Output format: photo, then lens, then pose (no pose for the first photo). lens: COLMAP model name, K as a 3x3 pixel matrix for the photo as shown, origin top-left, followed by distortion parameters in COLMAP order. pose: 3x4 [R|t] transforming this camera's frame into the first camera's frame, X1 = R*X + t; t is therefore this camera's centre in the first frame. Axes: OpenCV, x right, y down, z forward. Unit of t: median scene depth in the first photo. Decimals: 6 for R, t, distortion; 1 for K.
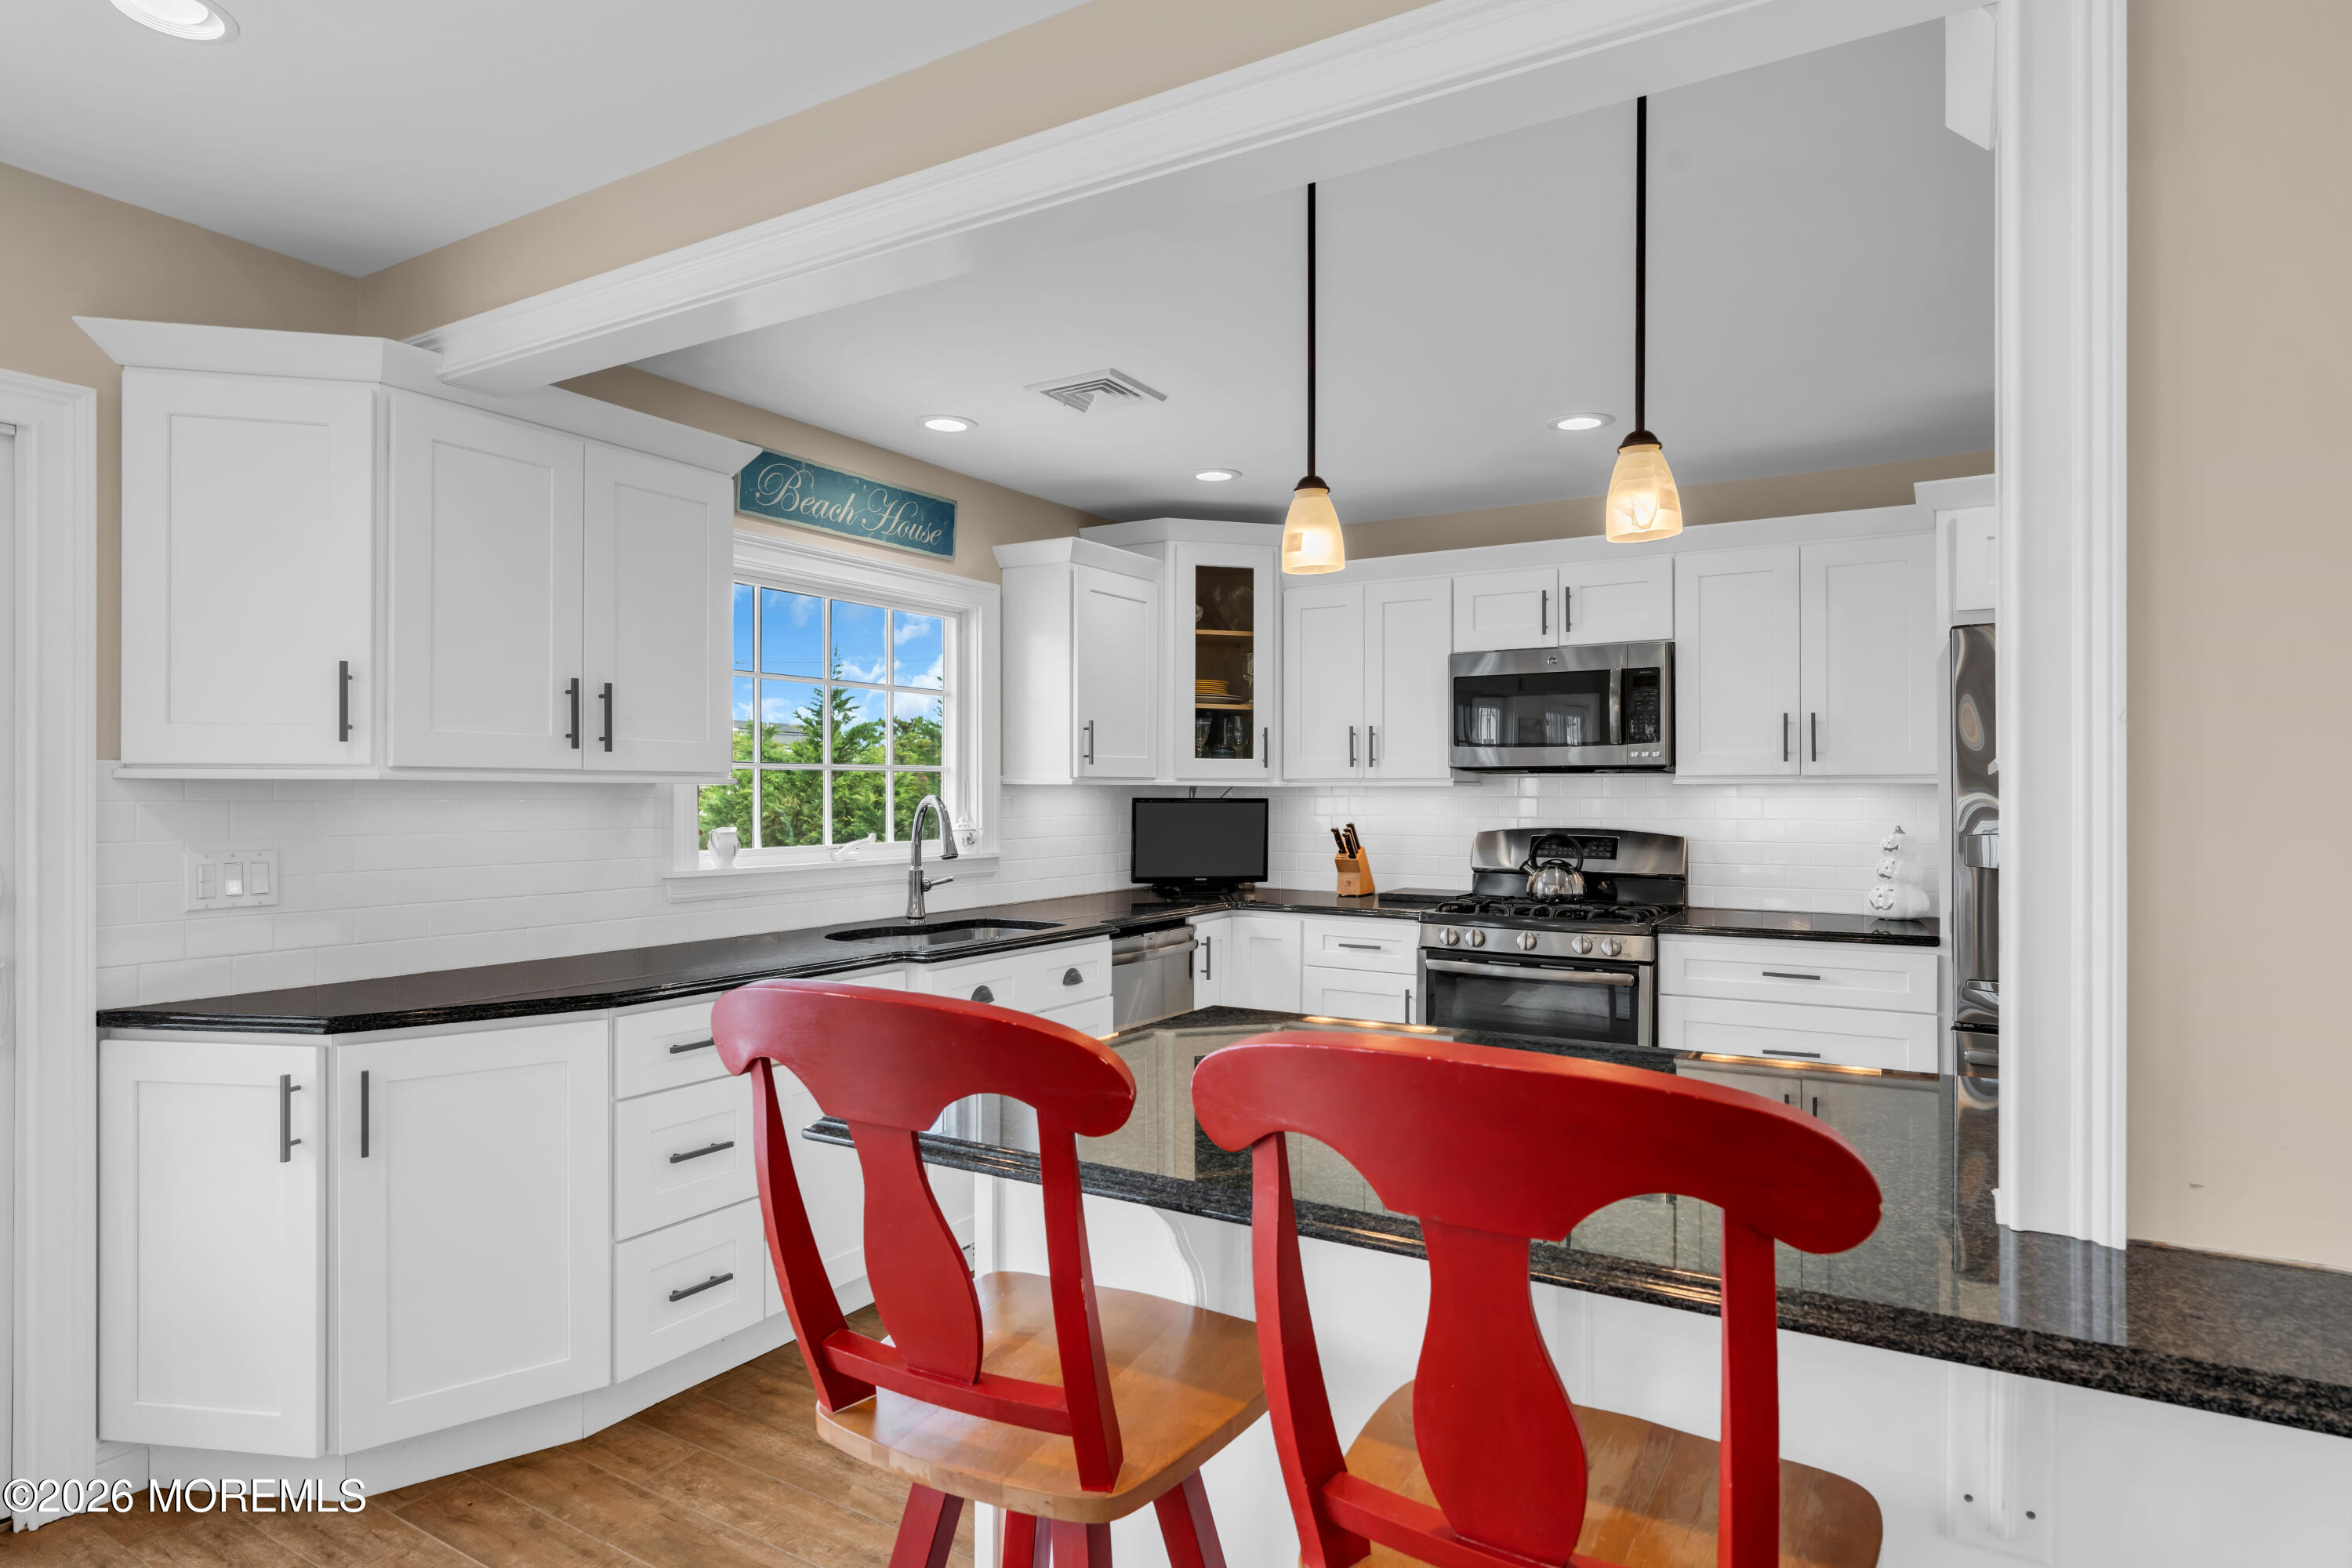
lens RADIAL K [[1284.0, 0, 1176.0], [0, 1284.0, 784.0], [0, 0, 1]] dist [0.000322, 0.000167]
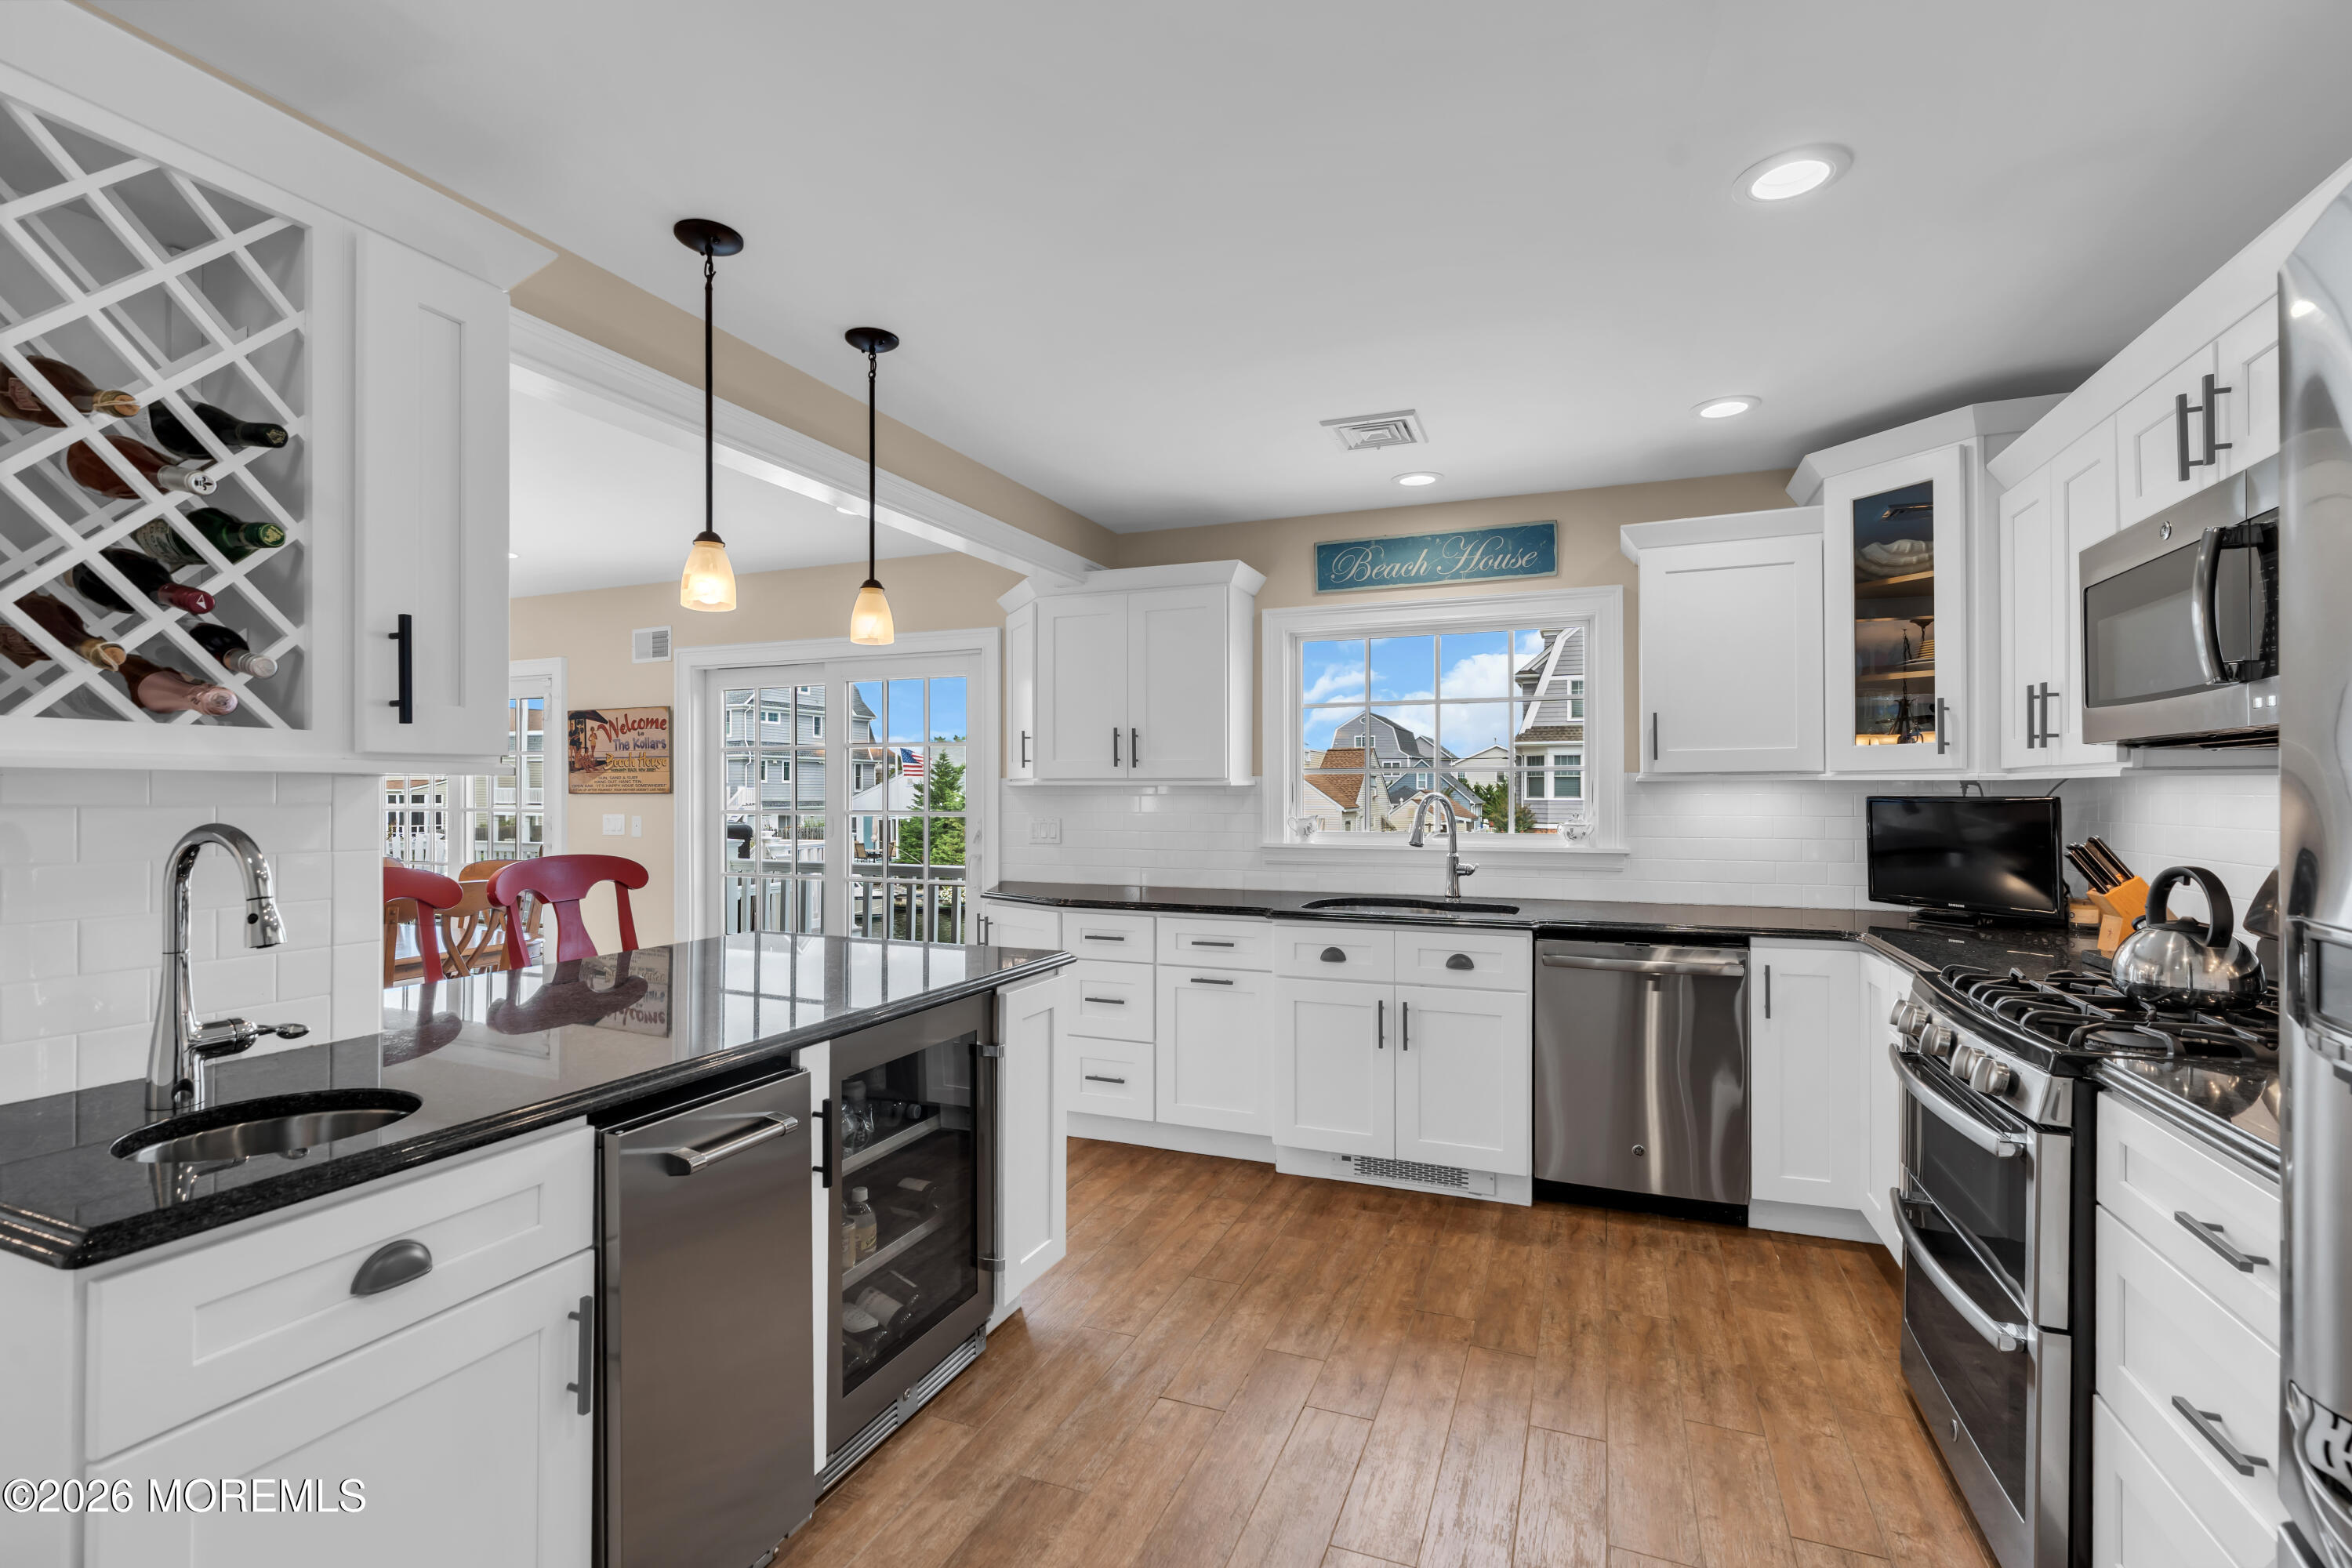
lens RADIAL K [[1050.2, 0, 1187.2], [0, 1050.2, 790.9], [0, 0, 1]] dist [-0.013355, 0.000214]
pose [[0.171096, -0.001557, -0.985253, 0.663954], [0.008927, 0.999960, -0.000030, 0.004574], [0.985214, -0.008790, 0.171103, 0.562868]]
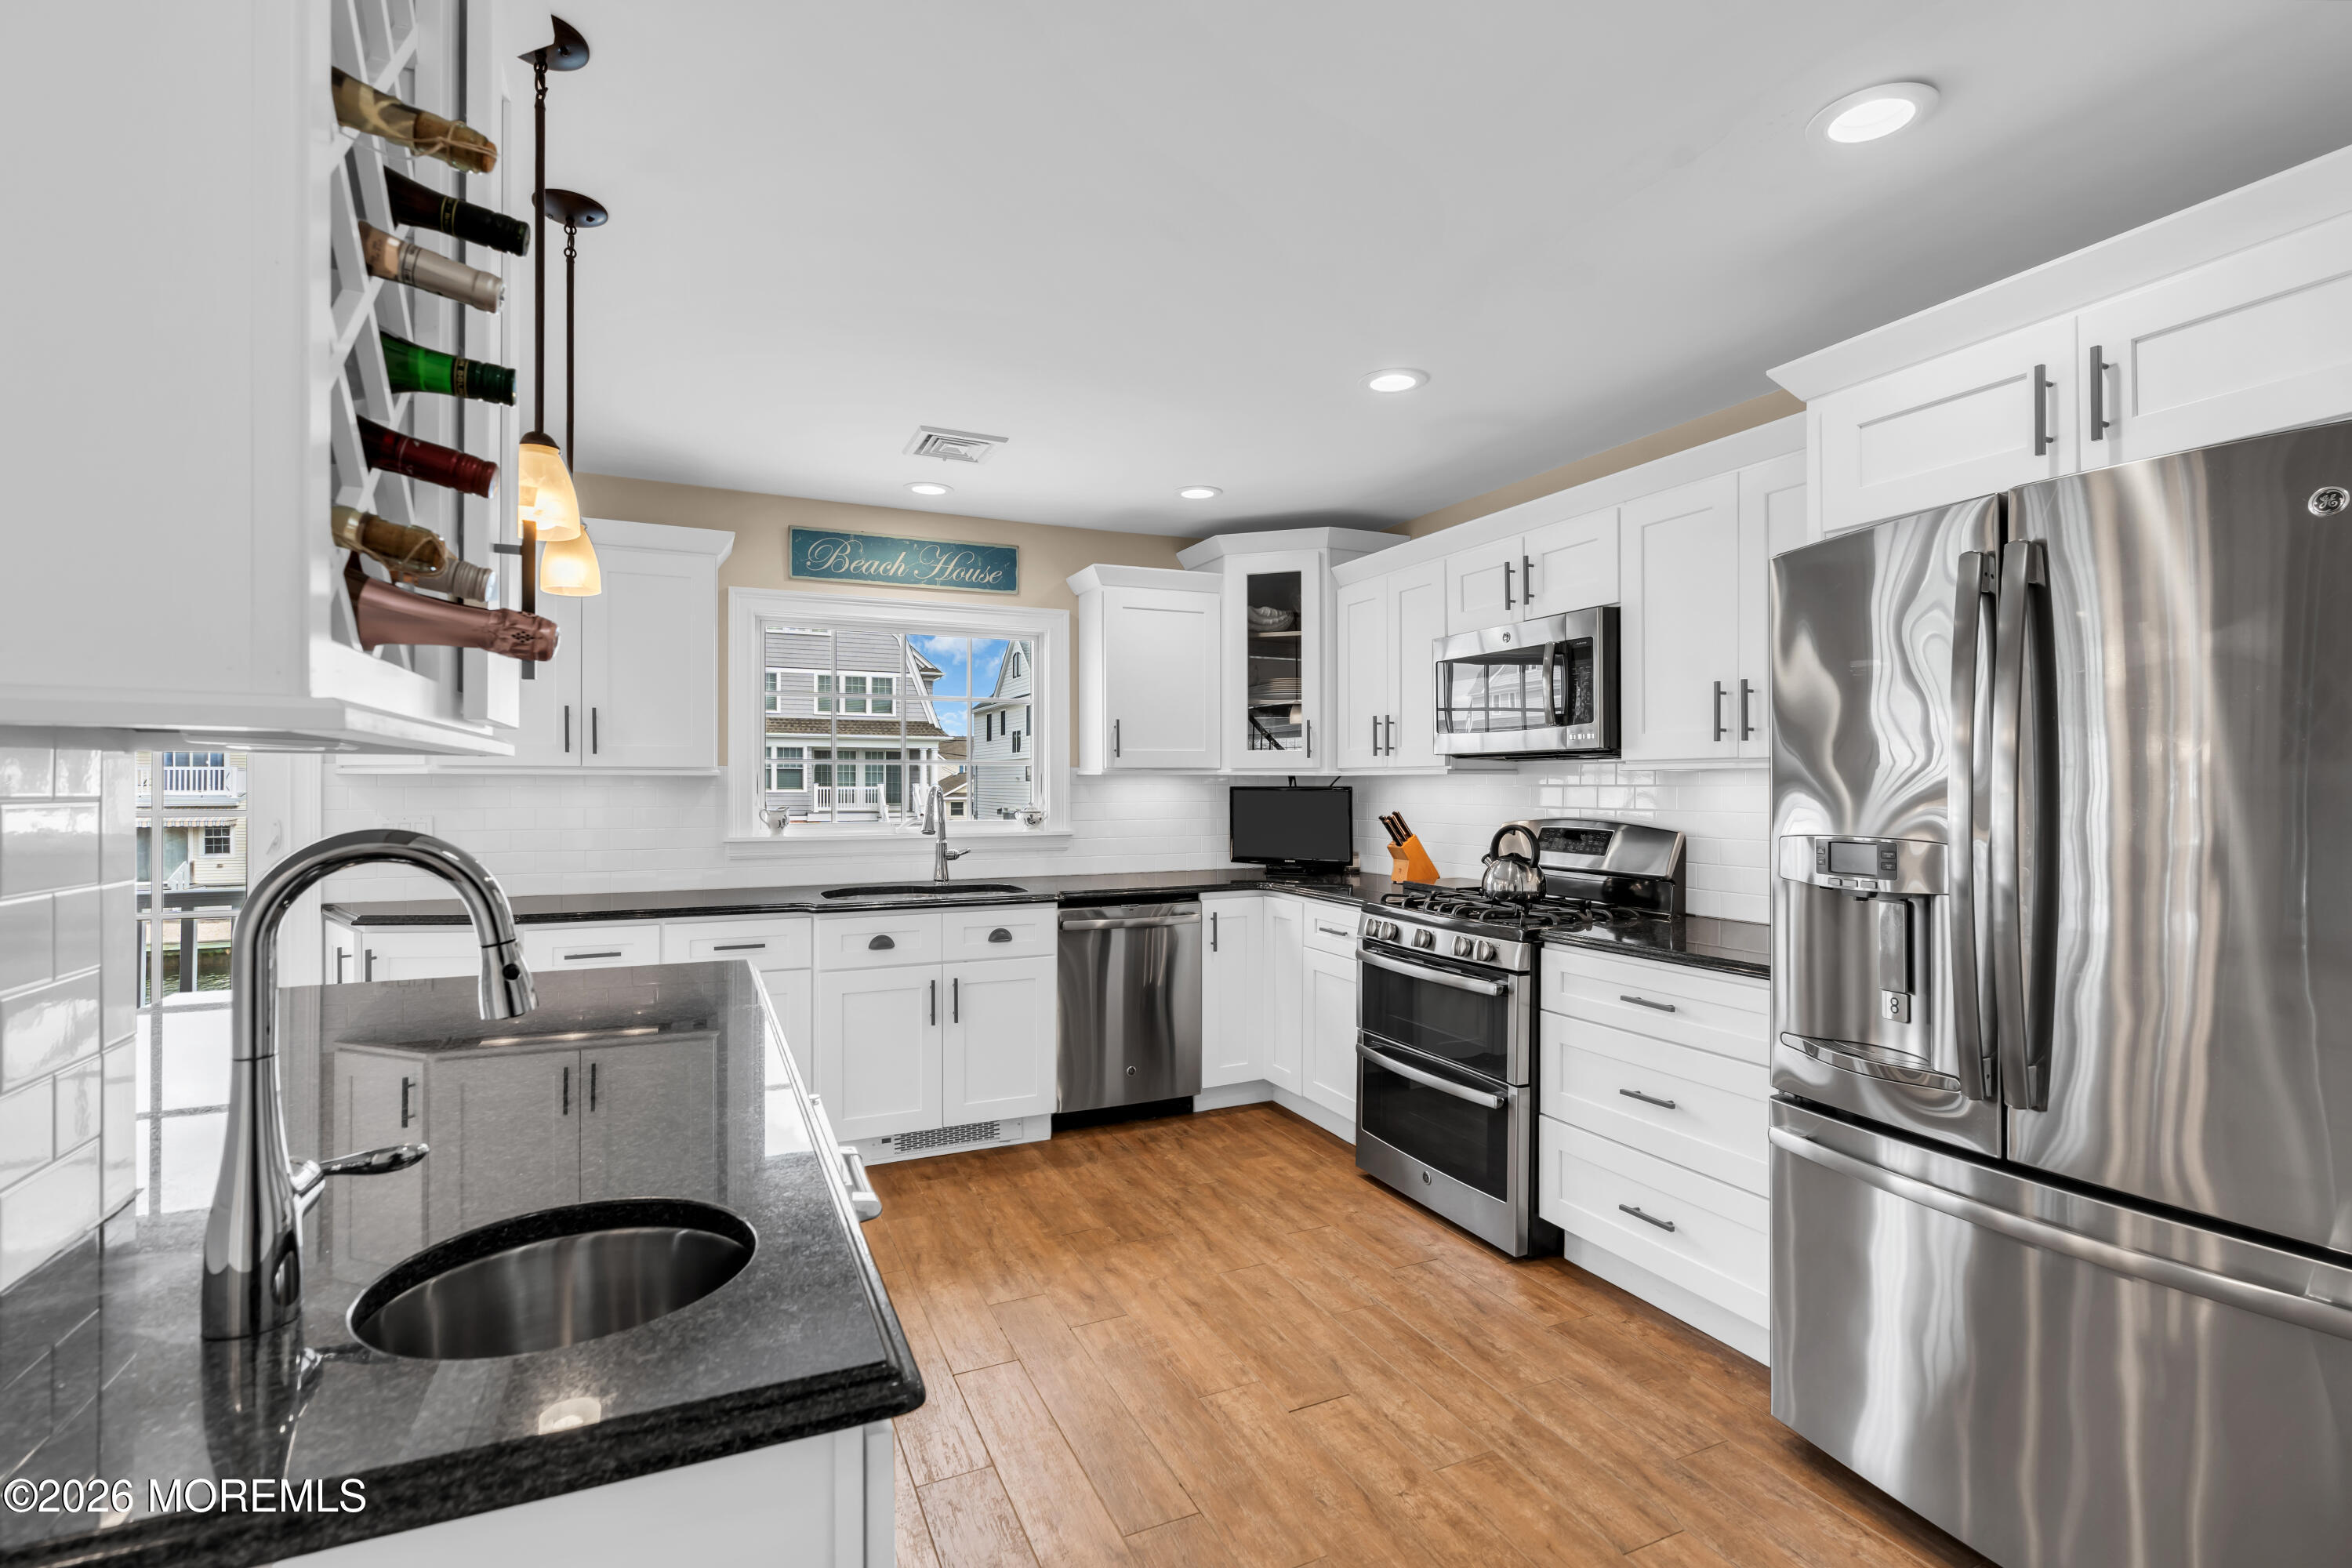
lens RADIAL K [[1050.0, 0, 1176.0], [0, 1050.0, 784.0], [0, 0, 1]] dist [-0.015453, 0.000080]
pose [[0.833094, -0.000618, -0.553130, 0.532261], [0.004825, 0.999969, 0.006151, 0.003333], [0.553110, -0.007793, 0.833072, 0.250294]]
